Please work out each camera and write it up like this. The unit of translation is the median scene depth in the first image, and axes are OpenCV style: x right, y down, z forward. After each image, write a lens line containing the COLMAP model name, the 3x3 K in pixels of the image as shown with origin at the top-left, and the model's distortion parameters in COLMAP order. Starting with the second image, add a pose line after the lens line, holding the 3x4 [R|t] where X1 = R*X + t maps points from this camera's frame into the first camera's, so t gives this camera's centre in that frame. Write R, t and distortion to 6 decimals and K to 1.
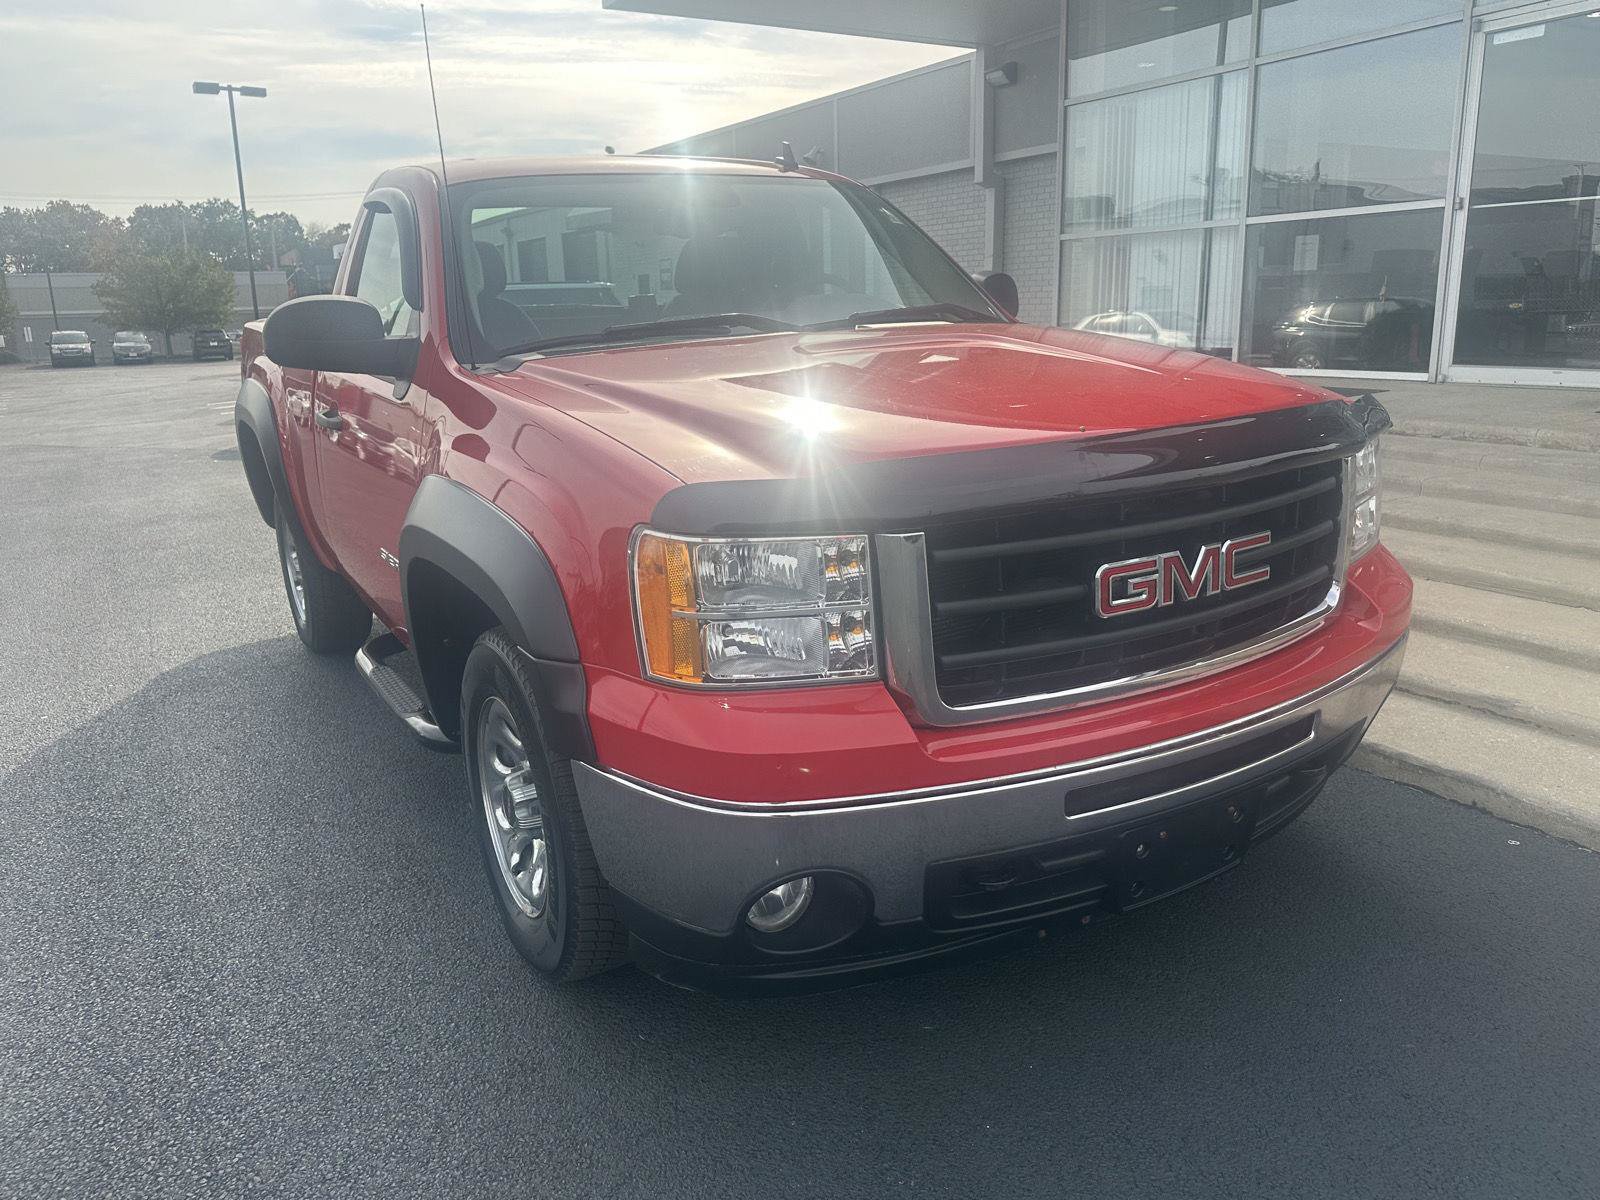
lens RADIAL K [[1170.4, 0, 802.8], [0, 1170.4, 502.4], [0, 0, 1]] dist [0.020431, -0.001332]
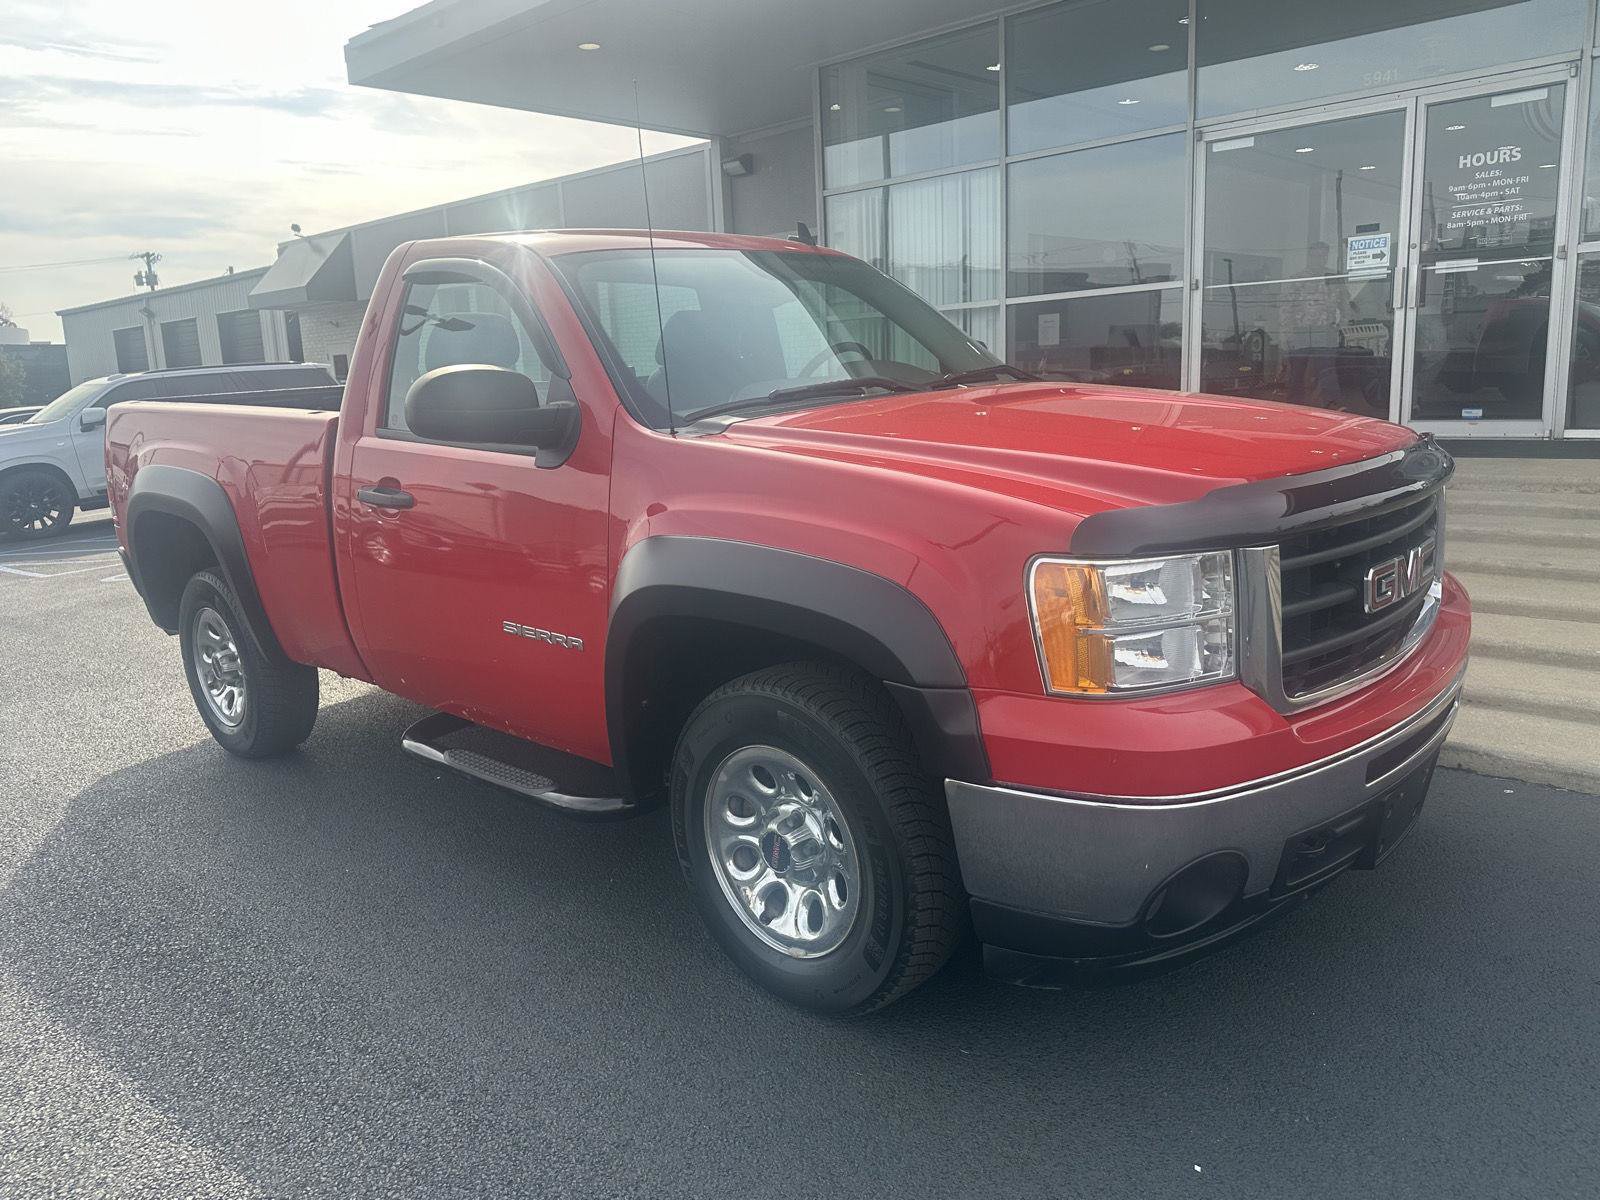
lens RADIAL K [[1141.4, 0, 829.9], [0, 1141.4, 524.9], [0, 0, 1]] dist [0.031153, -0.010456]
pose [[0.964999, -0.052345, 0.256976, -0.331476], [0.063699, 0.997318, -0.036055, 0.010244], [-0.254400, 0.051162, 0.965745, 0.010899]]
